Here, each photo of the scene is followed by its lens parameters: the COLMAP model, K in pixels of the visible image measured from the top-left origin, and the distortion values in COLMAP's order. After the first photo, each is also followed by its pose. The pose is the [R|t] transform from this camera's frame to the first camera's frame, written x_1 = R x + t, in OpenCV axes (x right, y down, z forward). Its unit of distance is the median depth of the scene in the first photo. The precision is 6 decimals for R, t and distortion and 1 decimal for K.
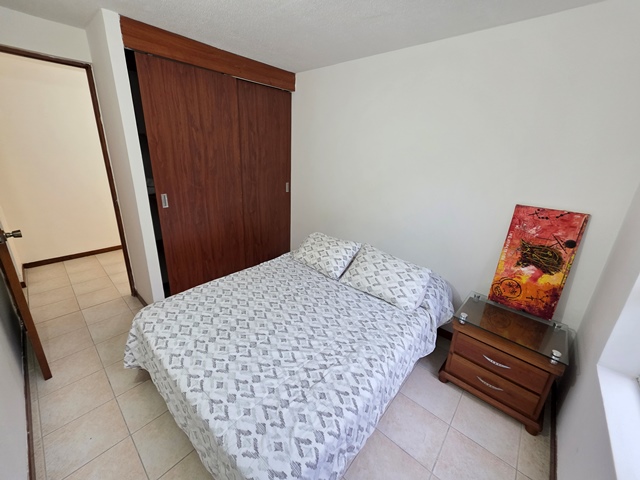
lens RADIAL K [[256.8, 0, 319.4], [0, 256.8, 238.5], [0, 0, 1]] dist [0.013940, -0.000755]
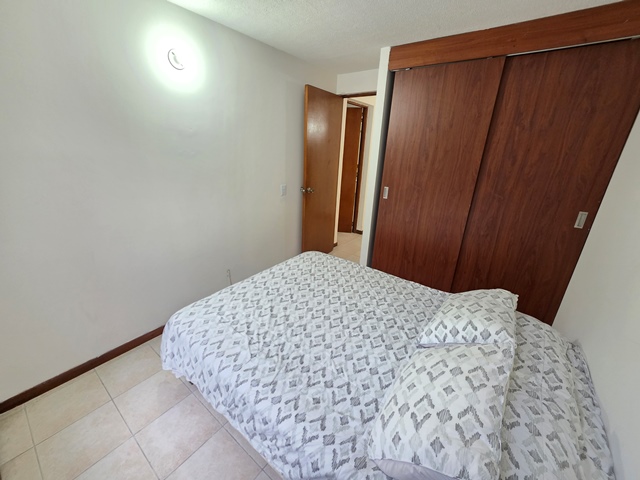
lens RADIAL K [[256.8, 0, 318.9], [0, 256.8, 240.6], [0, 0, 1]] dist [0.013940, -0.000755]
pose [[0.046864, 0.333608, -0.941546, 0.549155], [-0.345841, 0.889705, 0.298025, -0.182453], [0.937122, 0.311659, 0.157071, 0.545776]]
